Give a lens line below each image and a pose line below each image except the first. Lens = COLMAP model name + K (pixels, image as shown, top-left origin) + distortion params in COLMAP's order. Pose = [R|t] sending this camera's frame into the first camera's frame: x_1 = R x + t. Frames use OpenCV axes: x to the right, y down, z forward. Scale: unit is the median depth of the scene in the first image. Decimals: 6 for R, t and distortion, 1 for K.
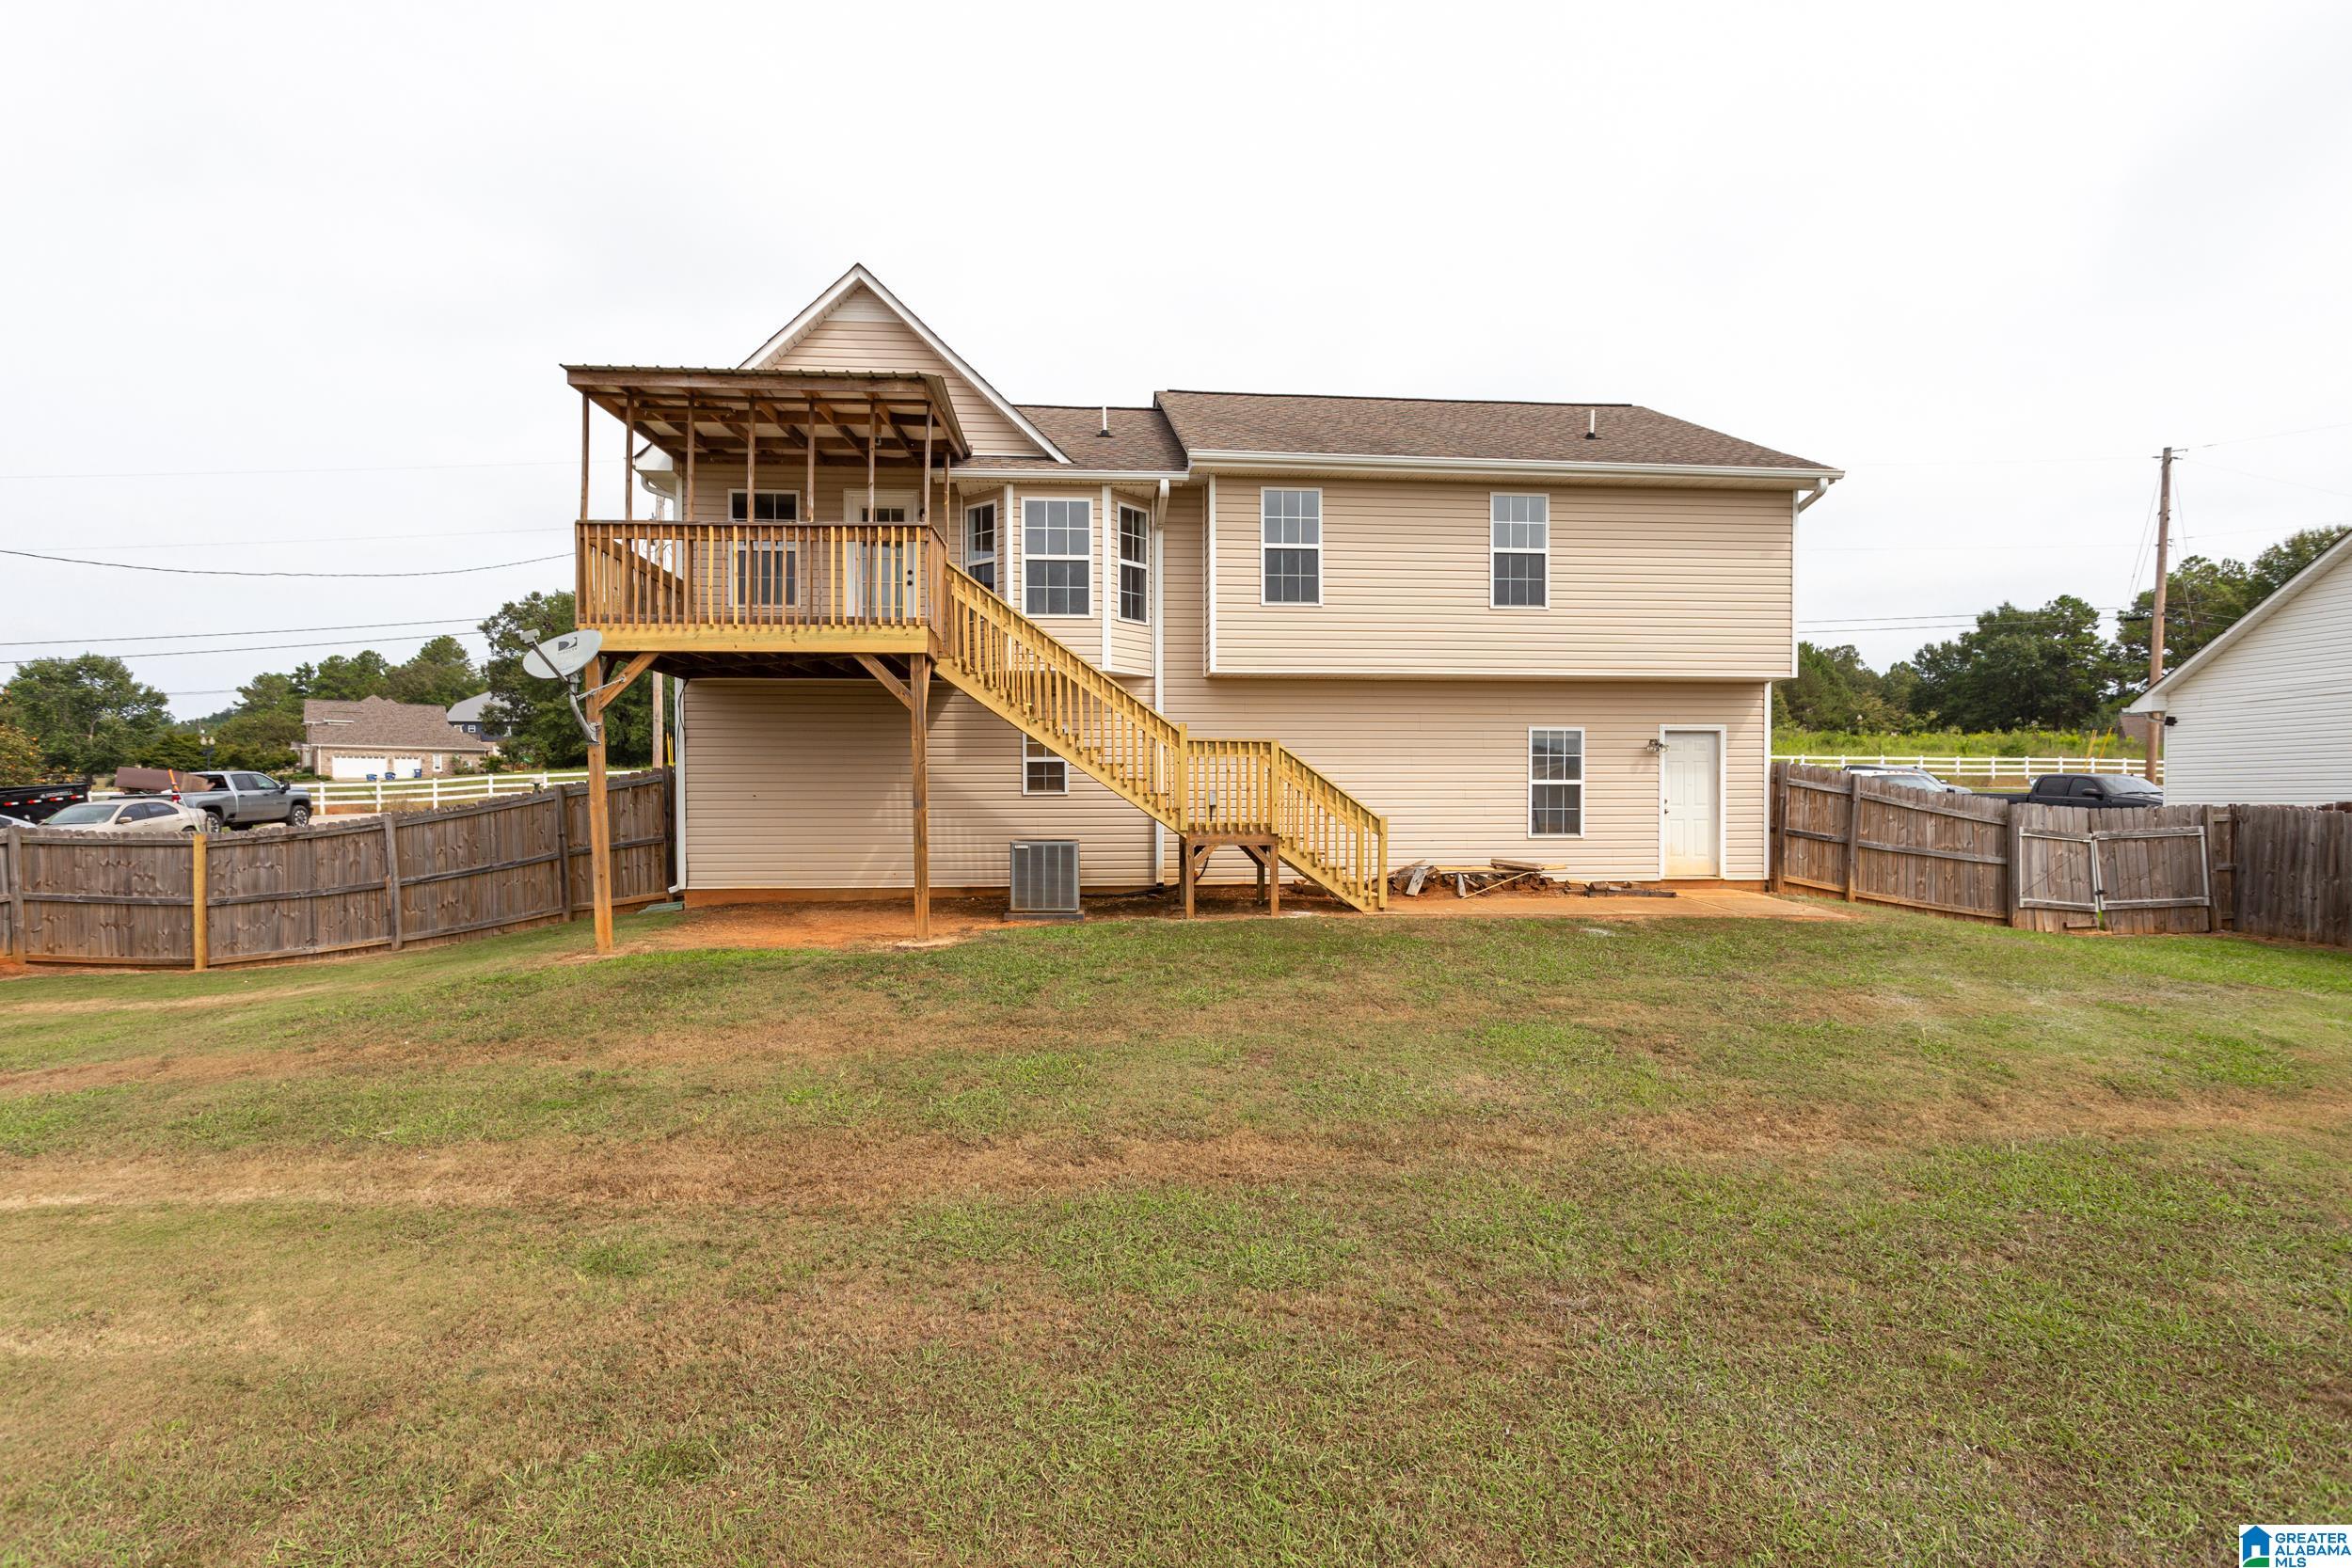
lens RADIAL K [[1123.3, 0, 1161.8], [0, 1123.3, 833.3], [0, 0, 1]] dist [-0.003285, -0.000350]
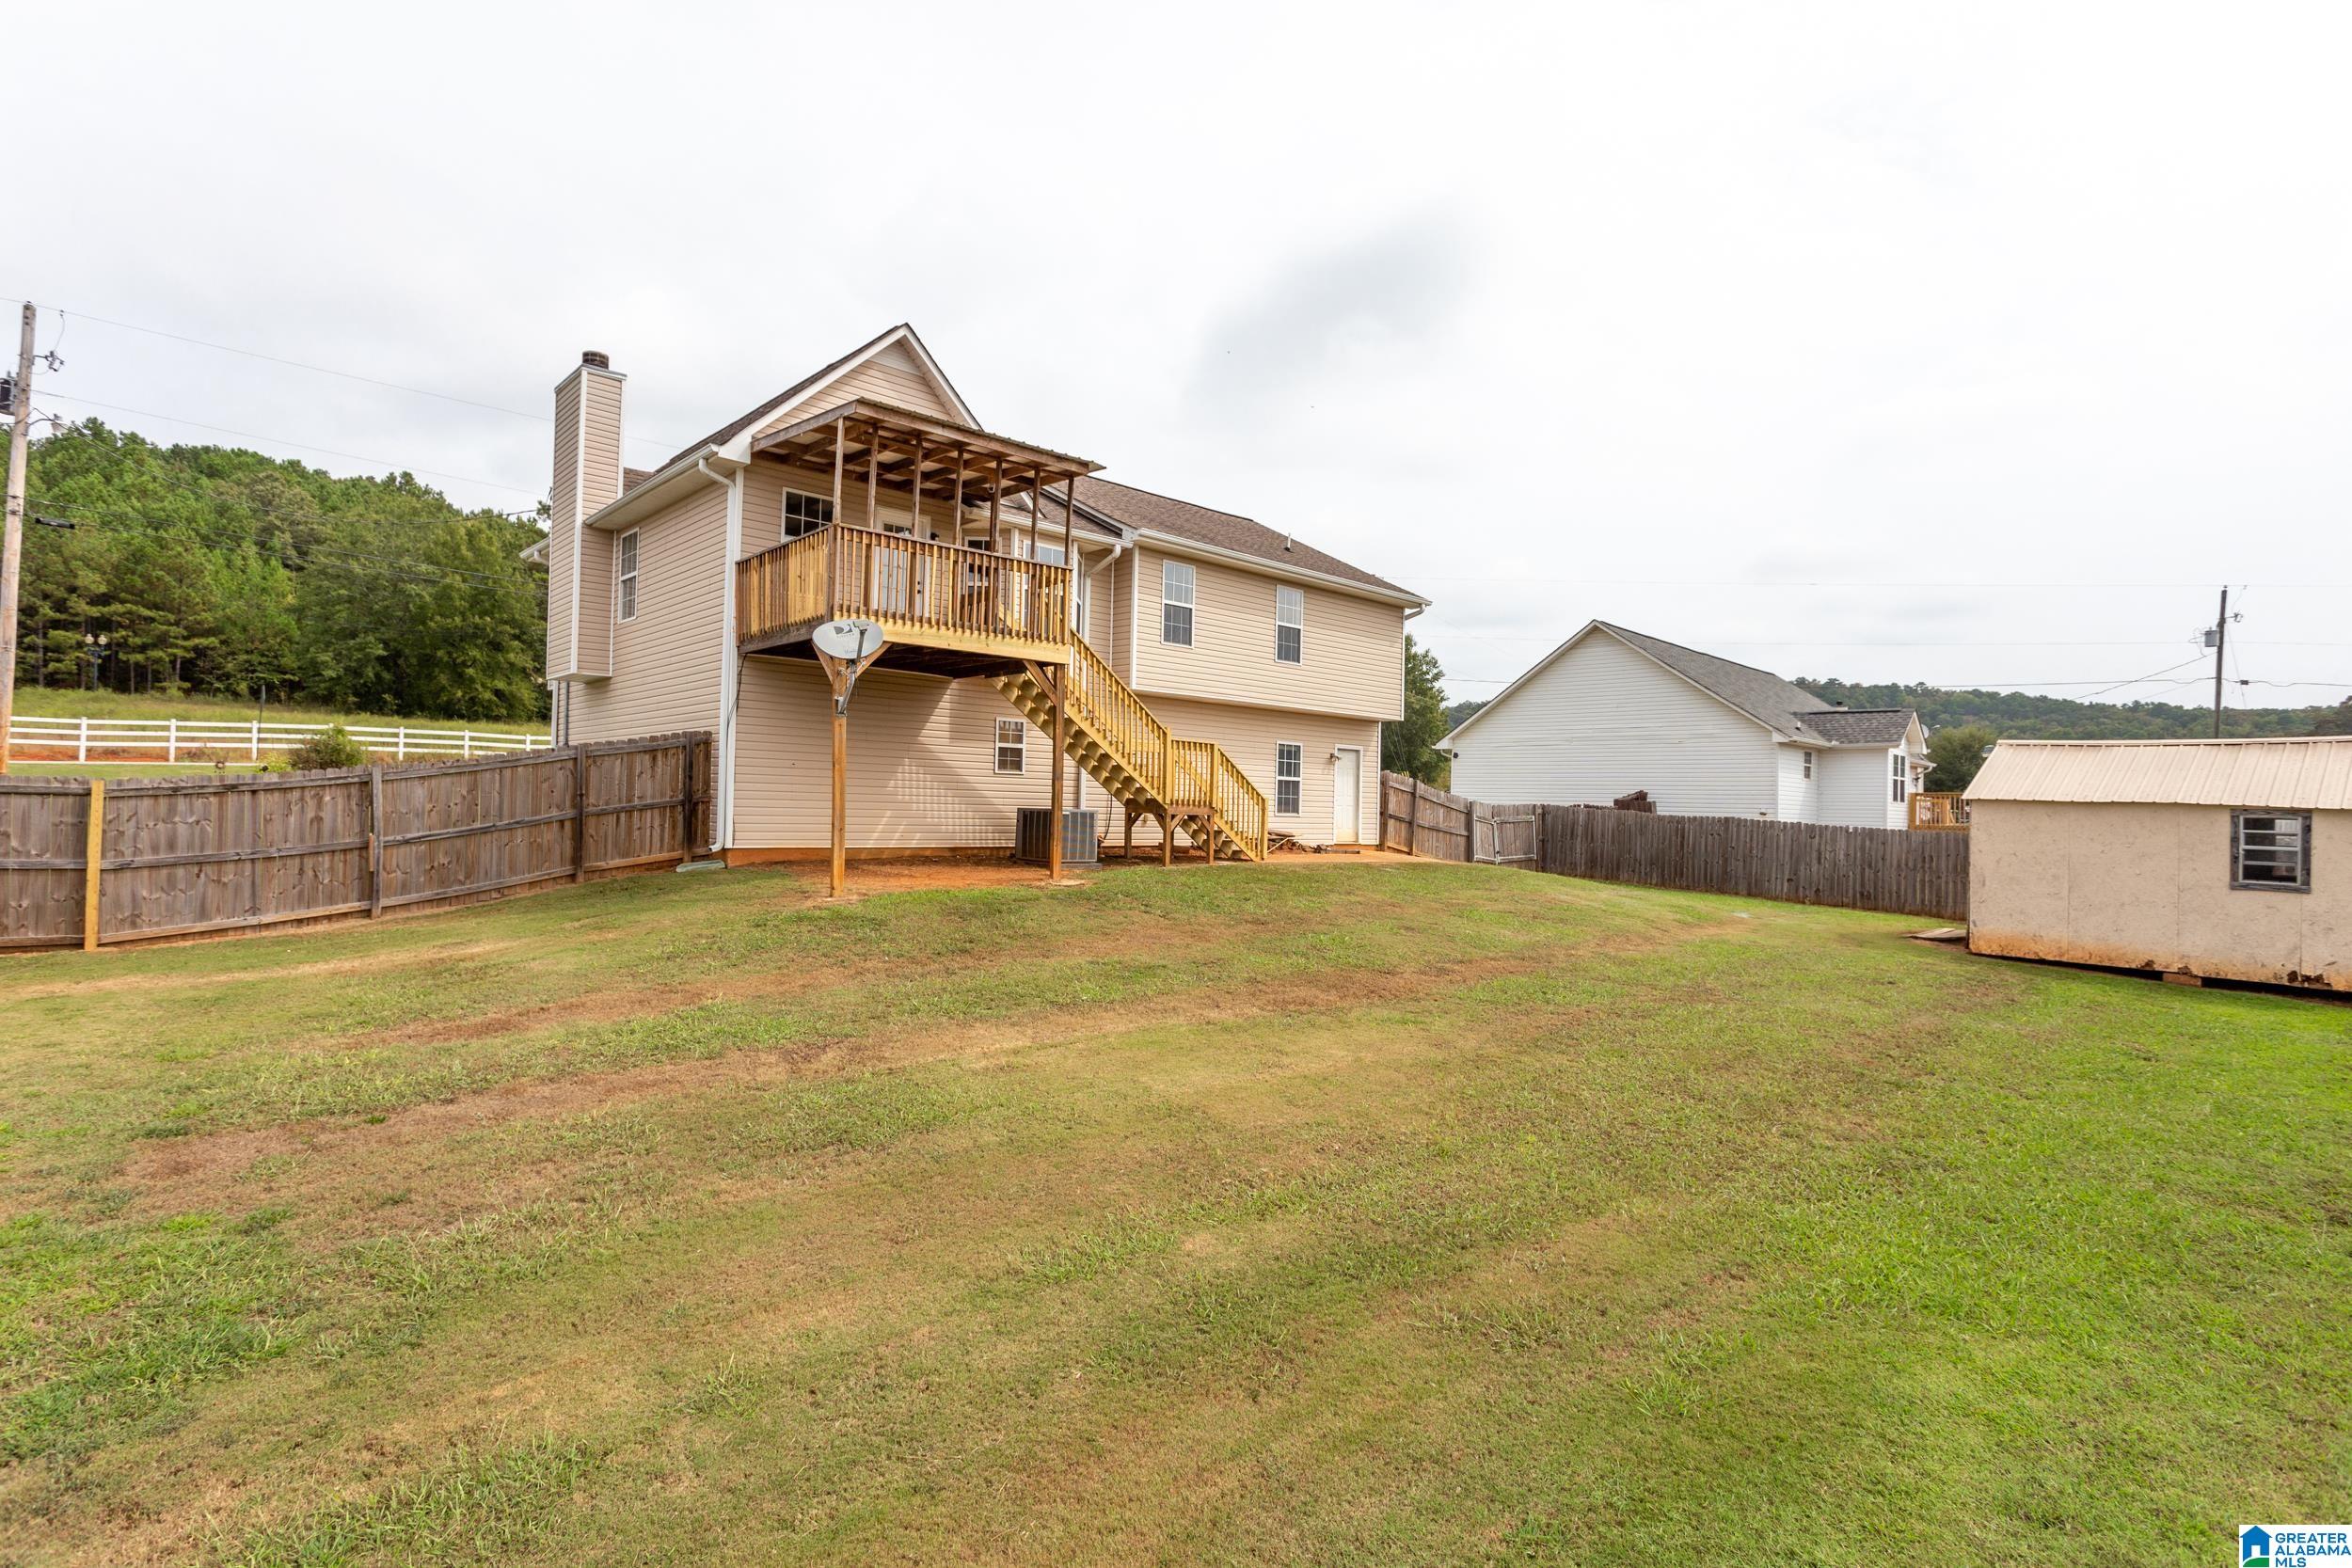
lens RADIAL K [[1170.3, 0, 1176.0], [0, 1170.3, 784.0], [0, 0, 1]] dist [0.001069, 0.000205]
pose [[0.784006, 0.034414, 0.619799, -0.762564], [-0.015324, 0.999231, -0.036098, 0.021394], [-0.620565, 0.018804, 0.783930, -0.137461]]
